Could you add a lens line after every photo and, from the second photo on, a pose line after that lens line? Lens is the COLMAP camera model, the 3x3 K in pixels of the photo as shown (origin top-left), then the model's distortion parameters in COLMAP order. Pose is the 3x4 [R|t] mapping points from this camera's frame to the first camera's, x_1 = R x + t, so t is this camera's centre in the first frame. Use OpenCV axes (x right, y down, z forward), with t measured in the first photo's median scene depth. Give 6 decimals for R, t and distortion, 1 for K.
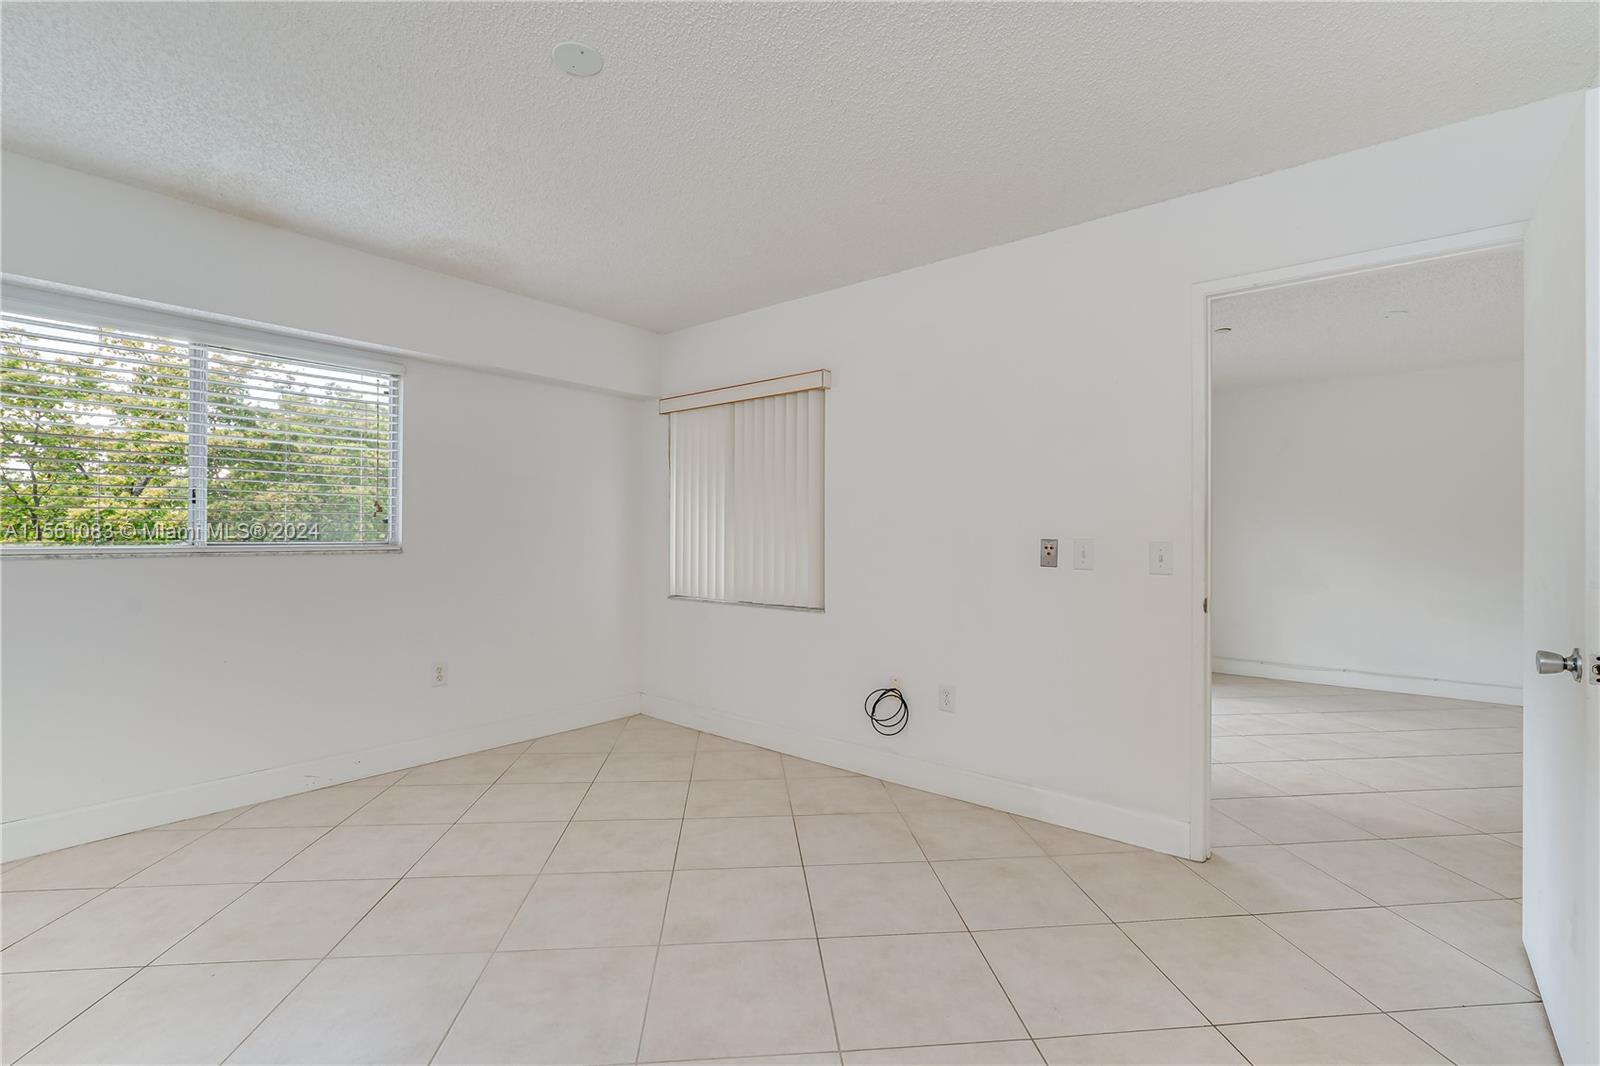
lens RADIAL K [[723.4, 0, 800.0], [0, 723.4, 533.0], [0, 0, 1]] dist [0.008346, 0.000705]
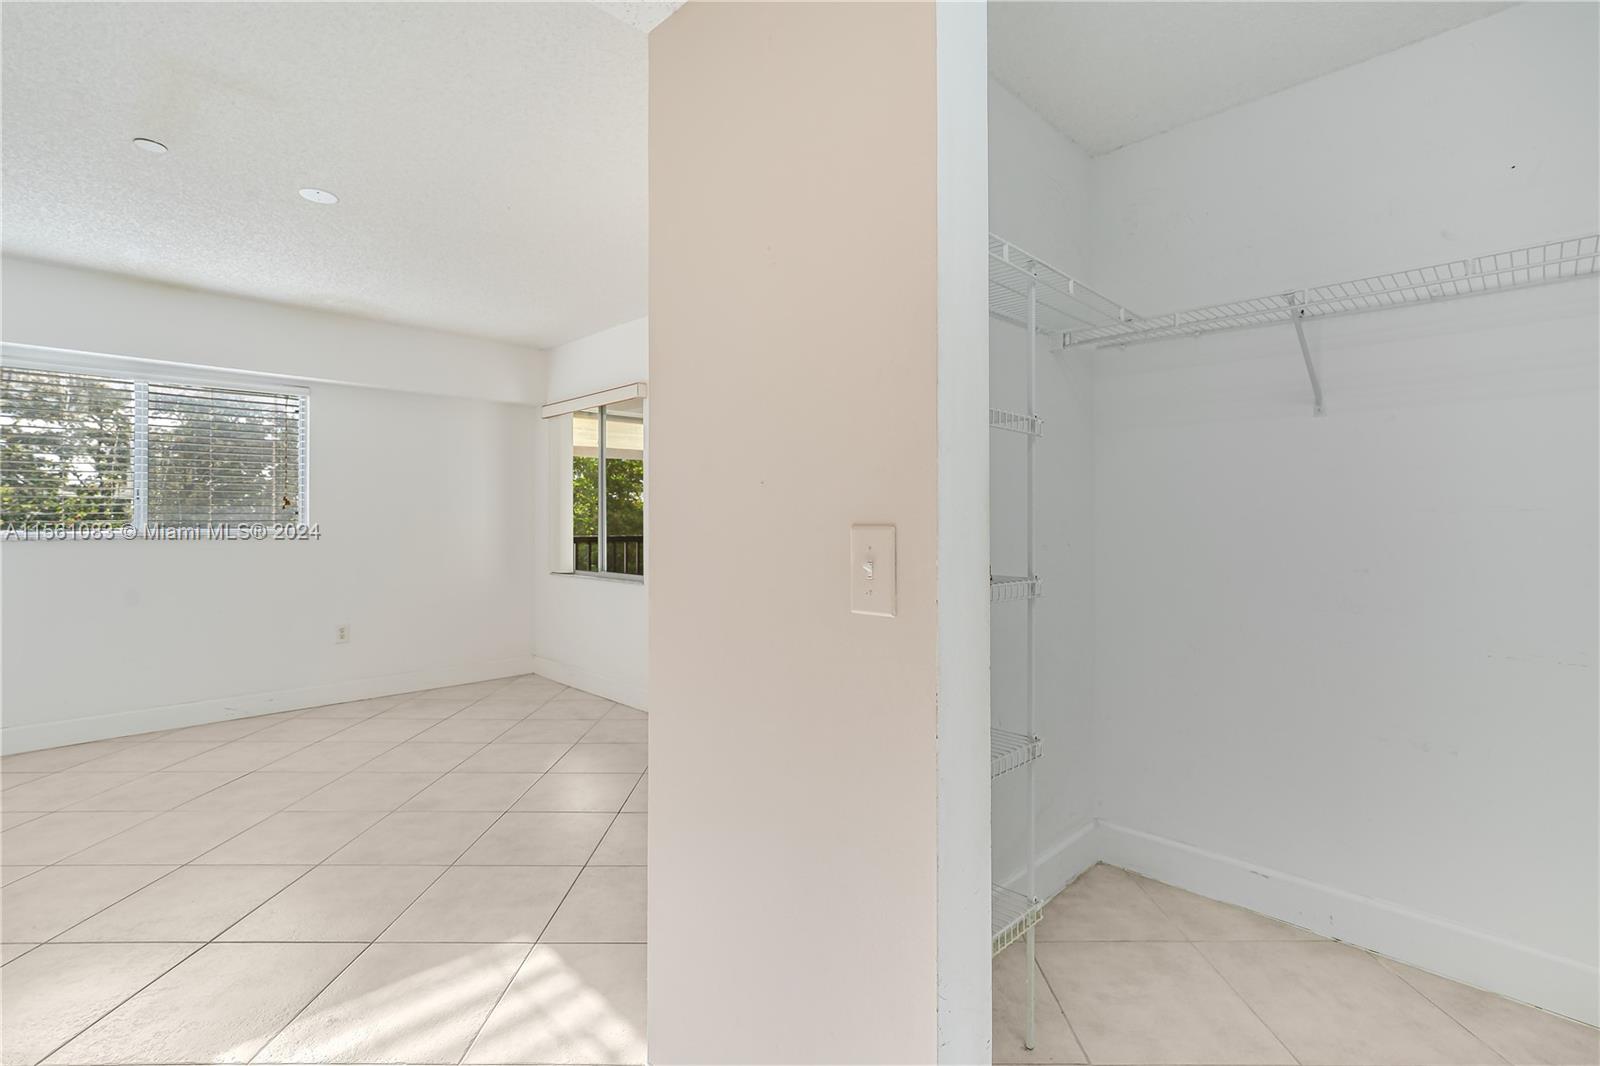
lens RADIAL K [[729.2, 0, 796.1], [0, 729.2, 514.4], [0, 0, 1]] dist [-0.001455, -0.000227]
pose [[0.993915, -0.004851, -0.110043, 0.475251], [0.005180, 0.999983, 0.002701, -0.012025], [0.110028, -0.003255, 0.993923, -0.184138]]
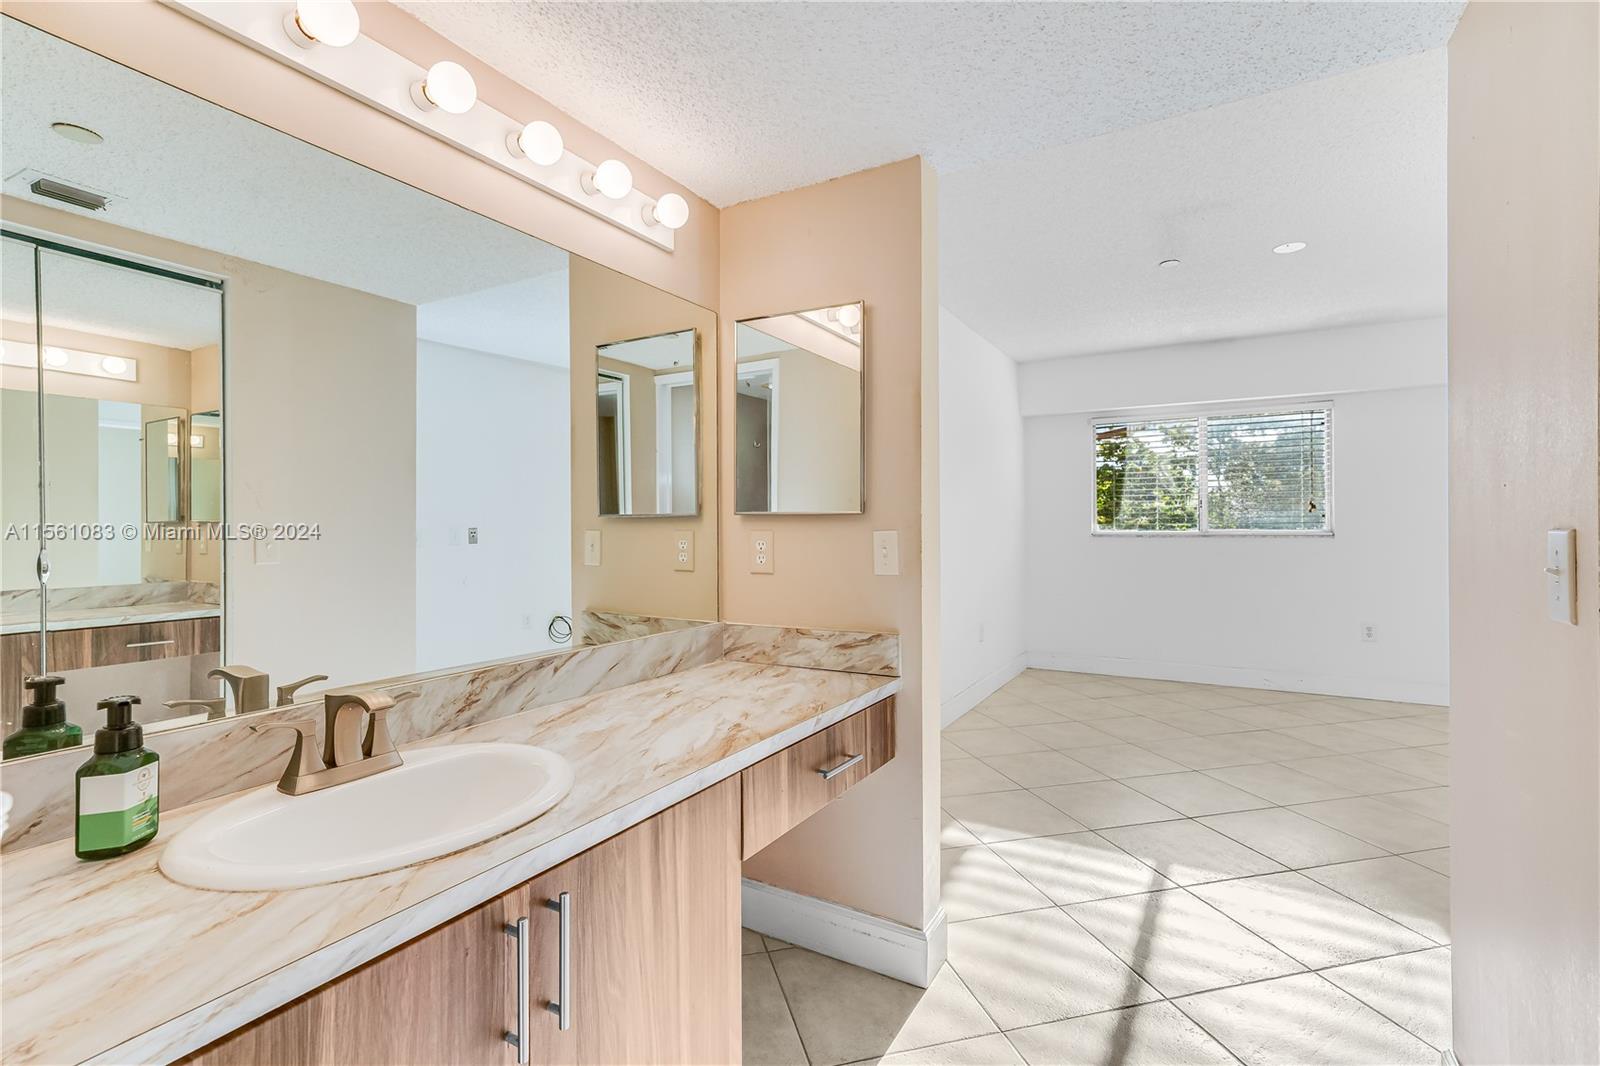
lens RADIAL K [[729.2, 0, 796.1], [0, 729.2, 514.4], [0, 0, 1]] dist [-0.001455, -0.000227]
pose [[0.145506, -0.014496, -0.989251, 0.724817], [0.010728, 0.999857, -0.013073, -0.010748], [0.989299, -0.008710, 0.145641, -0.223773]]
